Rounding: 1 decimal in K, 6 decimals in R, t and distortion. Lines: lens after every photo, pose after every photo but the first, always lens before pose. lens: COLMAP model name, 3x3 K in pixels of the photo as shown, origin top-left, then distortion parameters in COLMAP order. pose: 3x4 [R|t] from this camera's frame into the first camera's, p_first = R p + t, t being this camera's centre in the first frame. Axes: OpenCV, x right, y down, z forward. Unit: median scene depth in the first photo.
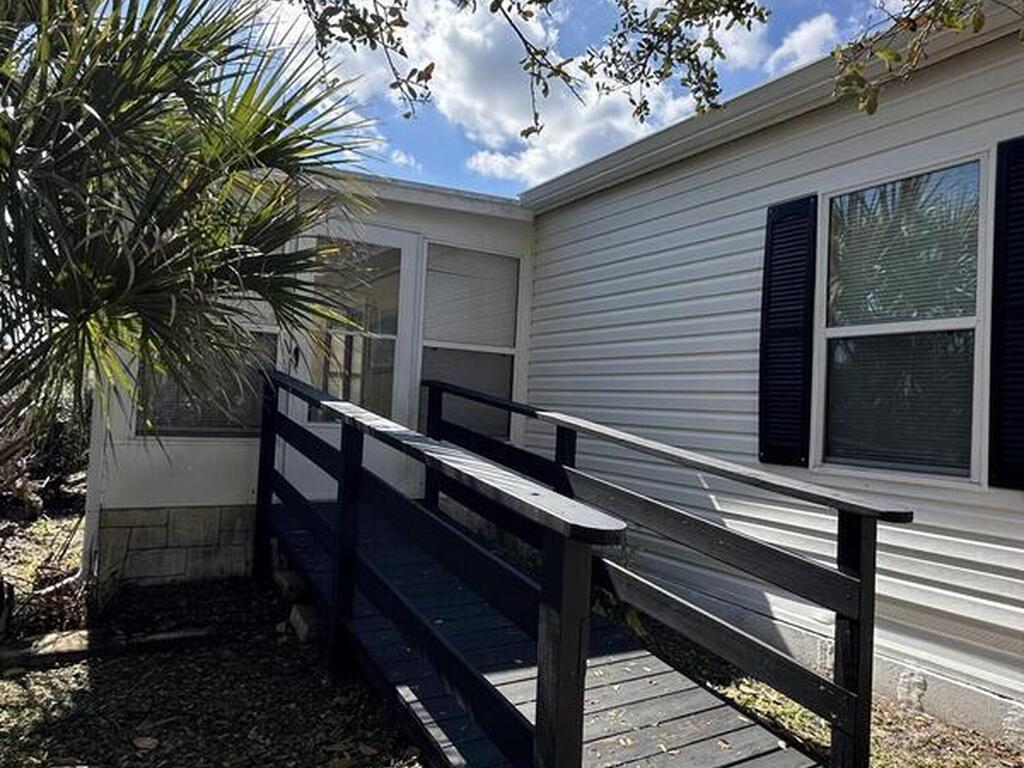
lens RADIAL K [[687.1, 0, 511.7], [0, 687.1, 383.1], [0, 0, 1]] dist [-0.004895, -0.000114]
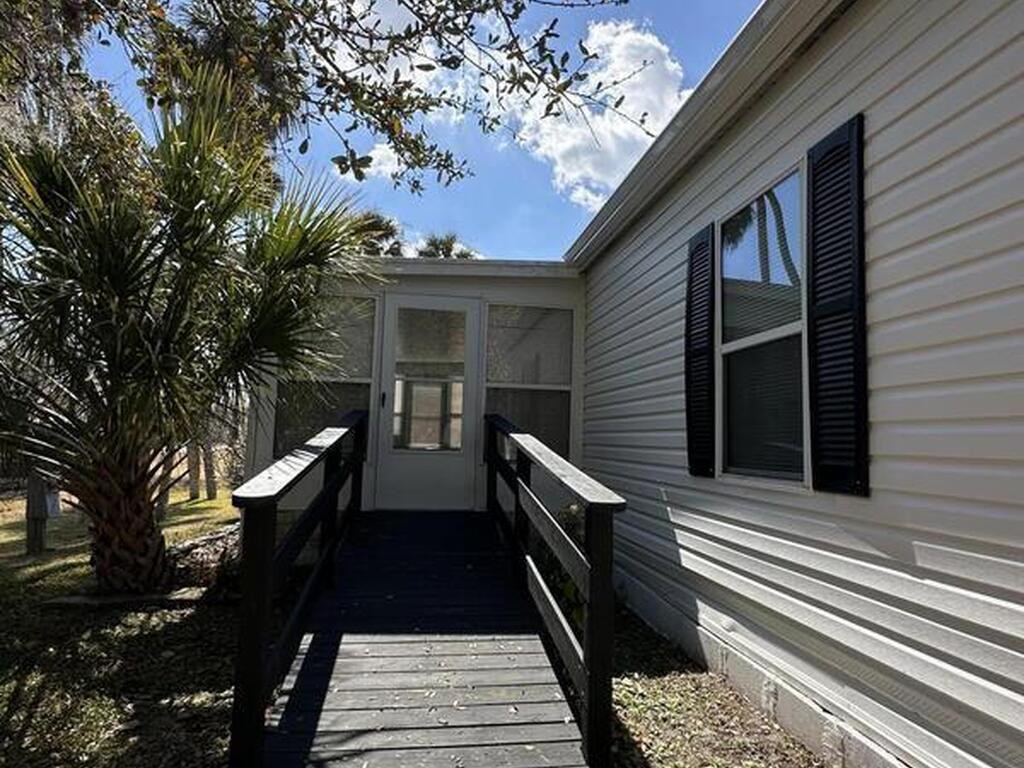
lens RADIAL K [[598.3, 0, 512.1], [0, 598.3, 385.4], [0, 0, 1]] dist [-0.006045, -0.001583]
pose [[0.925246, -0.056987, -0.375063, 0.518935], [0.029749, 0.996508, -0.078021, 0.045964], [0.378199, 0.061031, 0.923710, 0.030970]]
